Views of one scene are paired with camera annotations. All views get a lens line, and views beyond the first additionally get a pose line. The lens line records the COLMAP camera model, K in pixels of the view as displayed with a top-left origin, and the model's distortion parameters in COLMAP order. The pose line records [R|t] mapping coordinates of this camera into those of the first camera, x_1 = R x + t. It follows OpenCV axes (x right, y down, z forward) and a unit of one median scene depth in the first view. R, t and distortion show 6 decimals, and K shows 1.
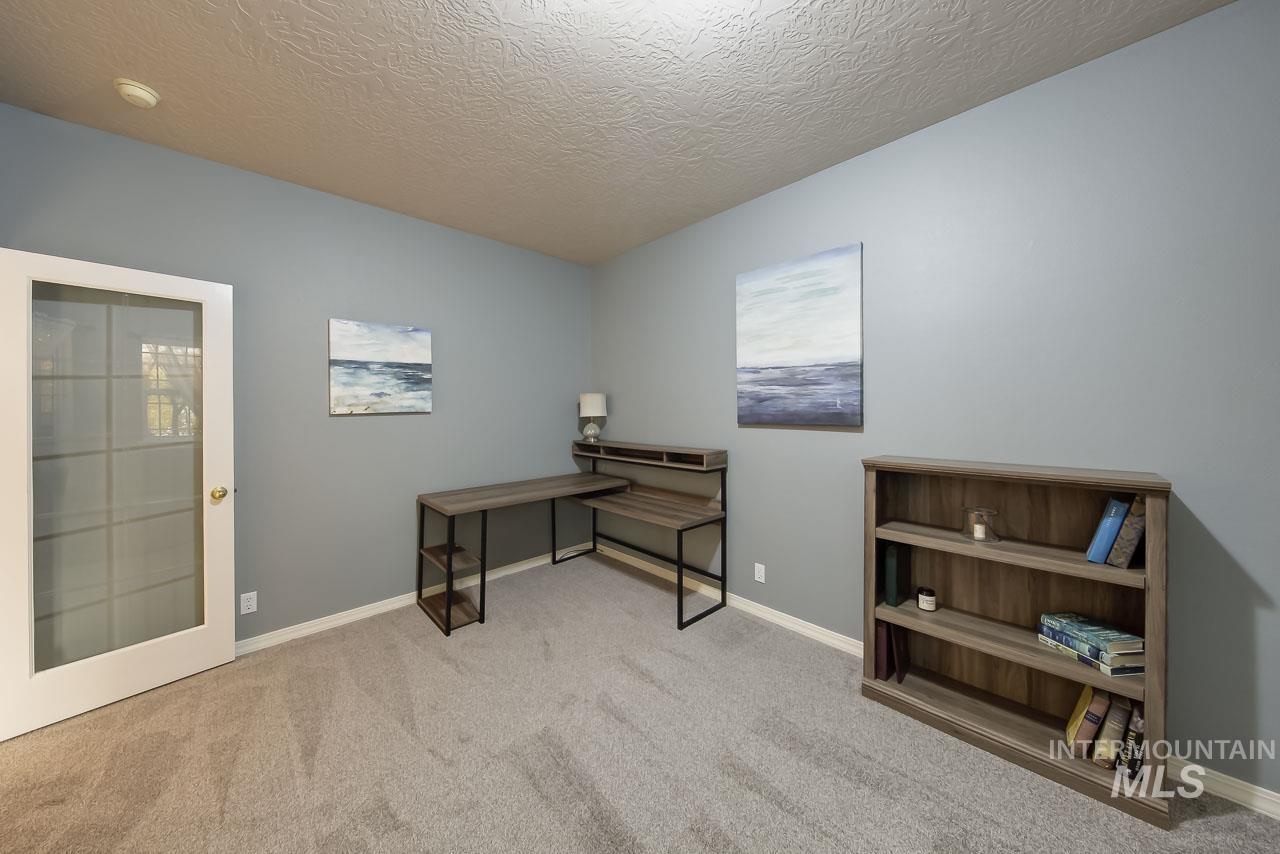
lens RADIAL K [[412.1, 0, 637.9], [0, 412.1, 408.2], [0, 0, 1]] dist [0.000186, -0.000045]
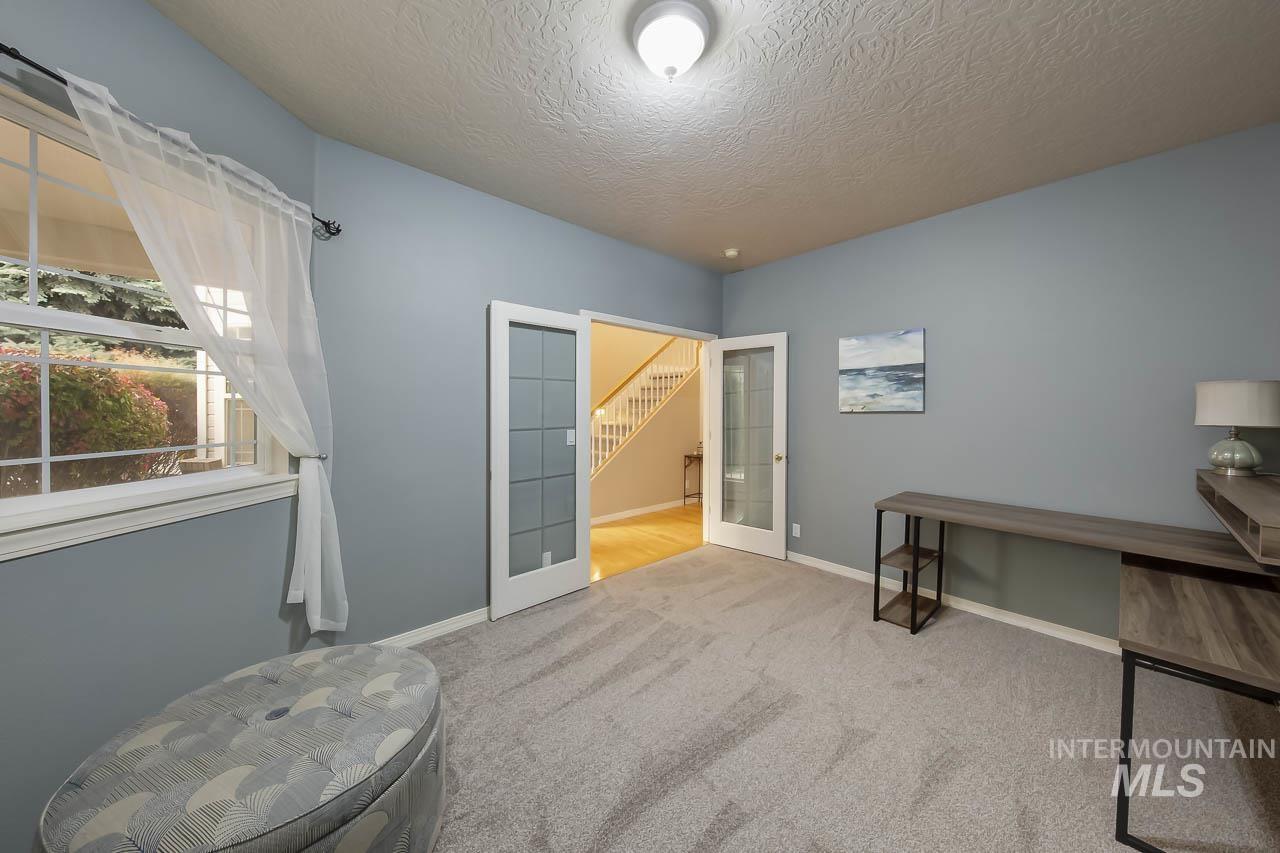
lens RADIAL K [[412.1, 0, 637.9], [0, 412.1, 407.7], [0, 0, 1]] dist [0.000186, -0.000045]
pose [[-0.005364, 0.008799, -0.999947, 0.563283], [-0.001003, 0.999961, 0.008804, -0.009309], [0.999985, 0.001051, -0.005355, 0.365904]]
